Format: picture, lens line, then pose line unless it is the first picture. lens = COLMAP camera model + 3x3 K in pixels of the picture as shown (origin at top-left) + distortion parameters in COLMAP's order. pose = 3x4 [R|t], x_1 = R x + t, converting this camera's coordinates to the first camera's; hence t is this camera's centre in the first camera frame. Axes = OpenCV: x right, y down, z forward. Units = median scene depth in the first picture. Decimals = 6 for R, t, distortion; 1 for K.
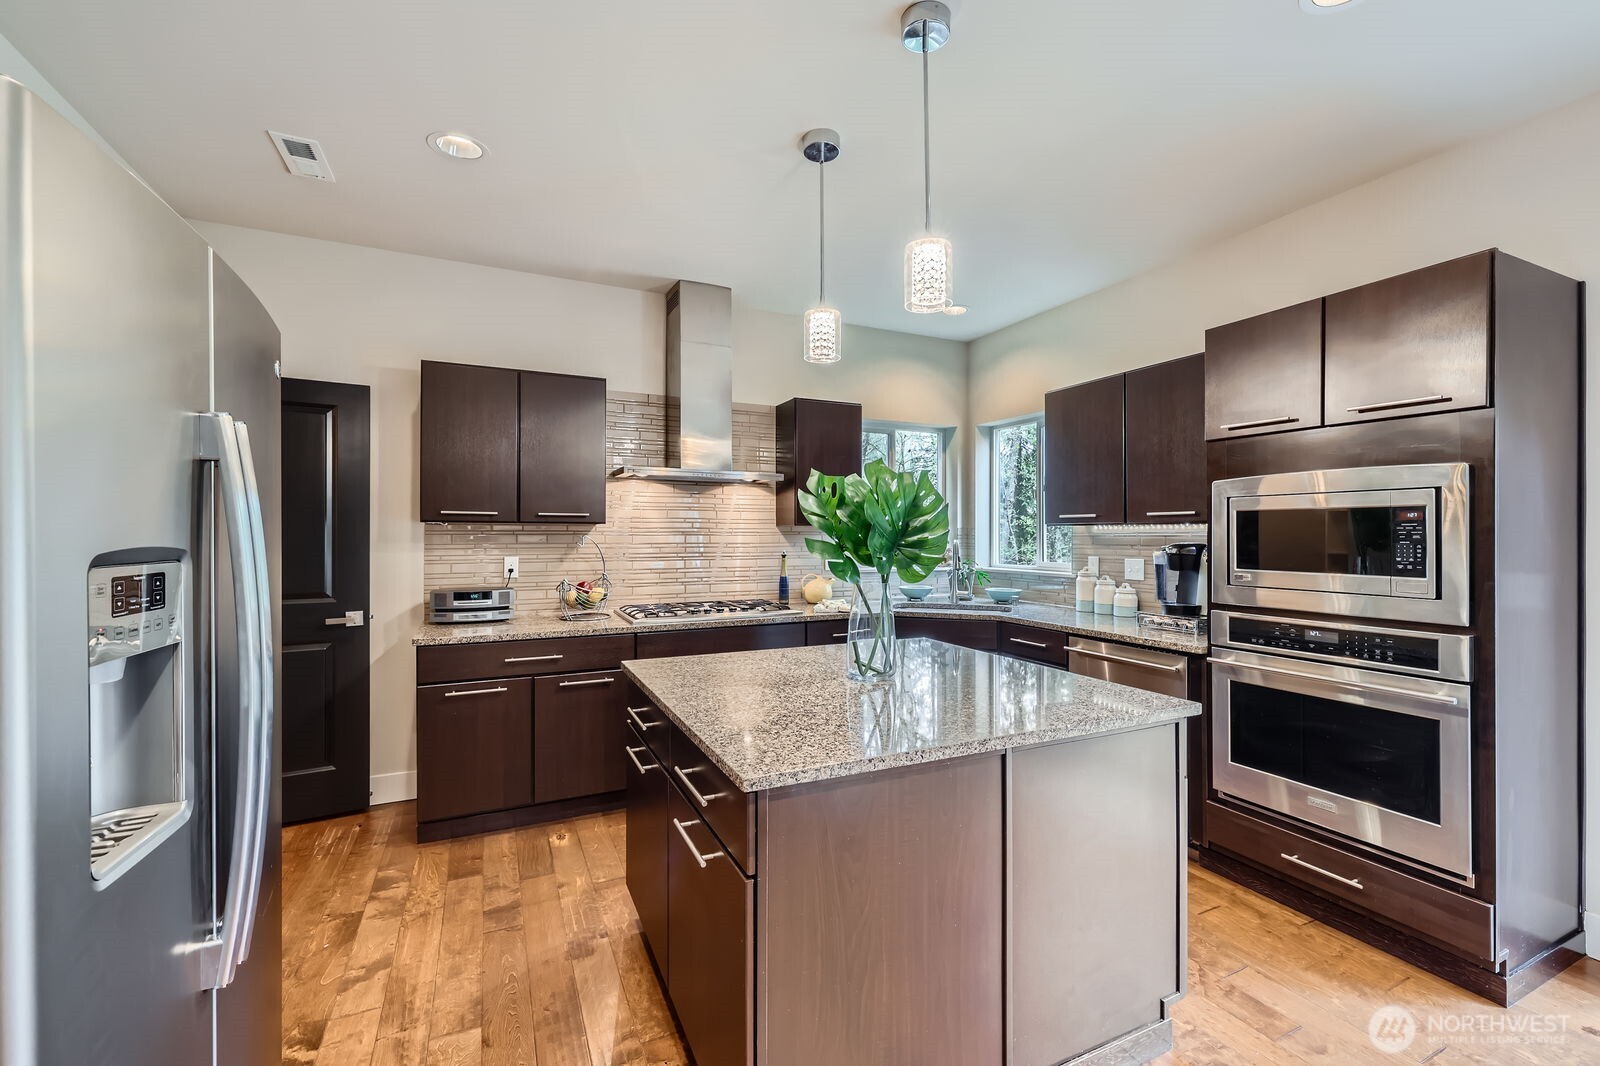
lens RADIAL K [[672.8, 0, 803.0], [0, 672.8, 539.8], [0, 0, 1]] dist [0.002834, 0.000129]
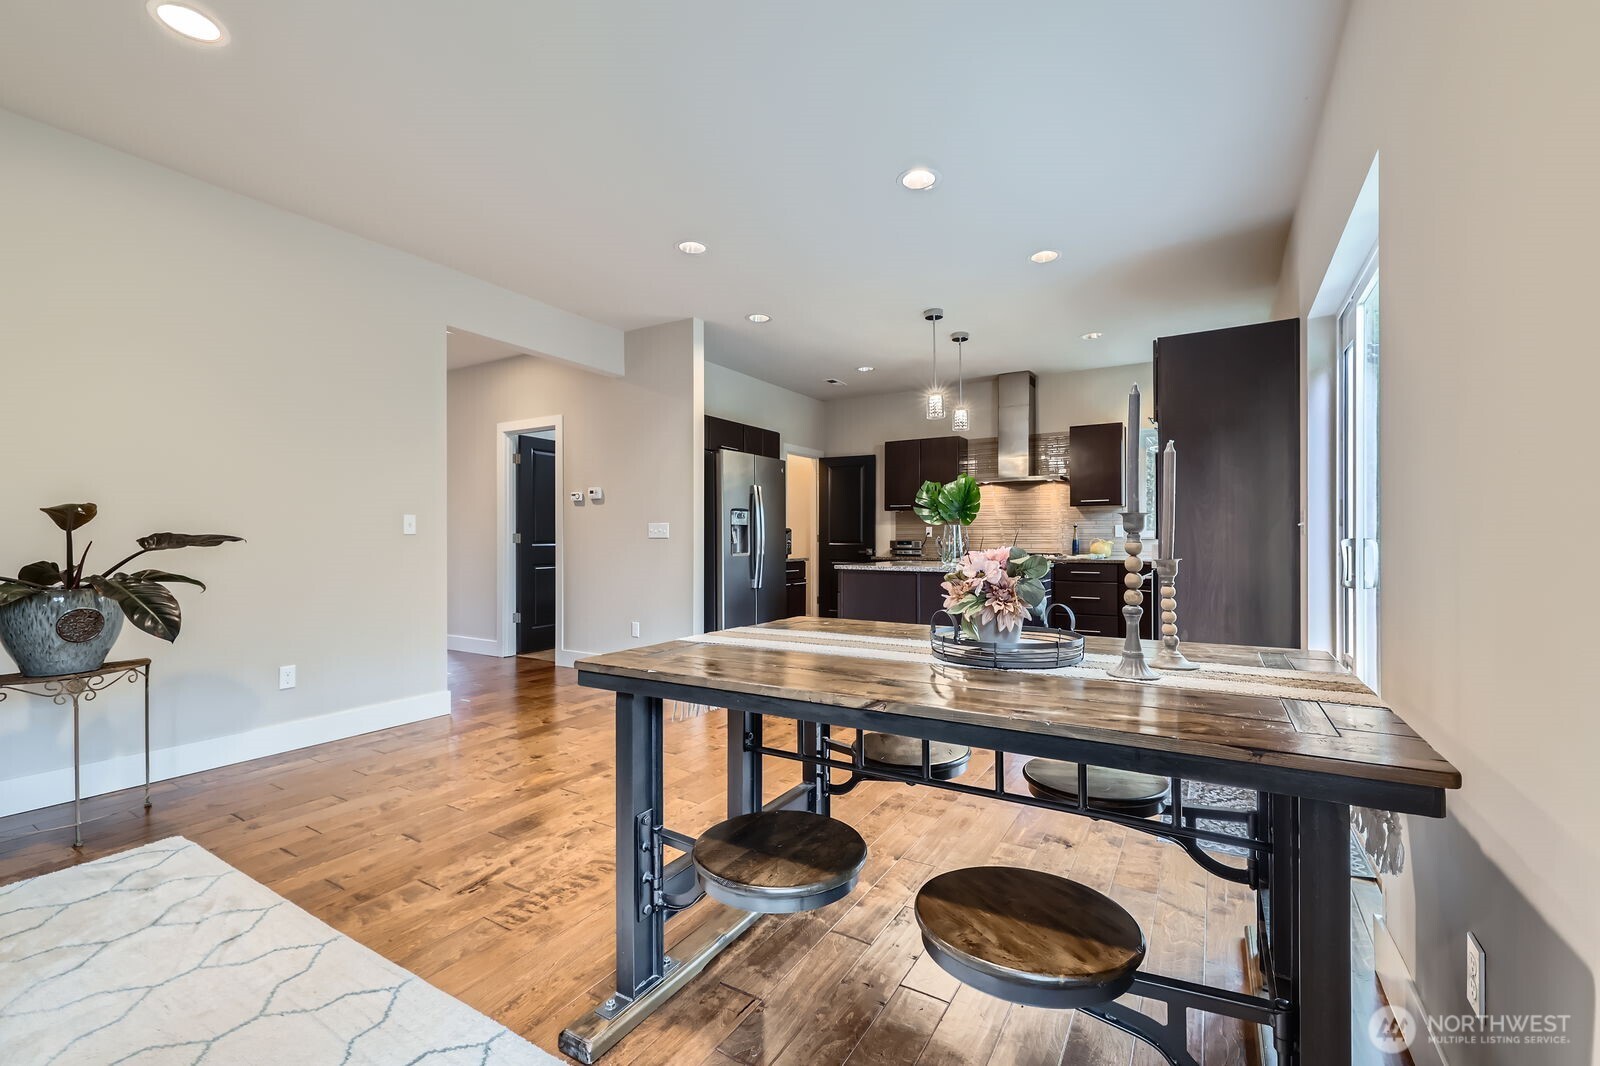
lens RADIAL K [[672.8, 0, 801.8], [0, 672.8, 540.1], [0, 0, 1]] dist [0.002834, 0.000129]
pose [[0.550949, 0.002996, -0.834533, 1.185148], [-0.009965, 0.999946, -0.002989, 0.083711], [0.834479, 0.009962, 0.550950, -0.514745]]
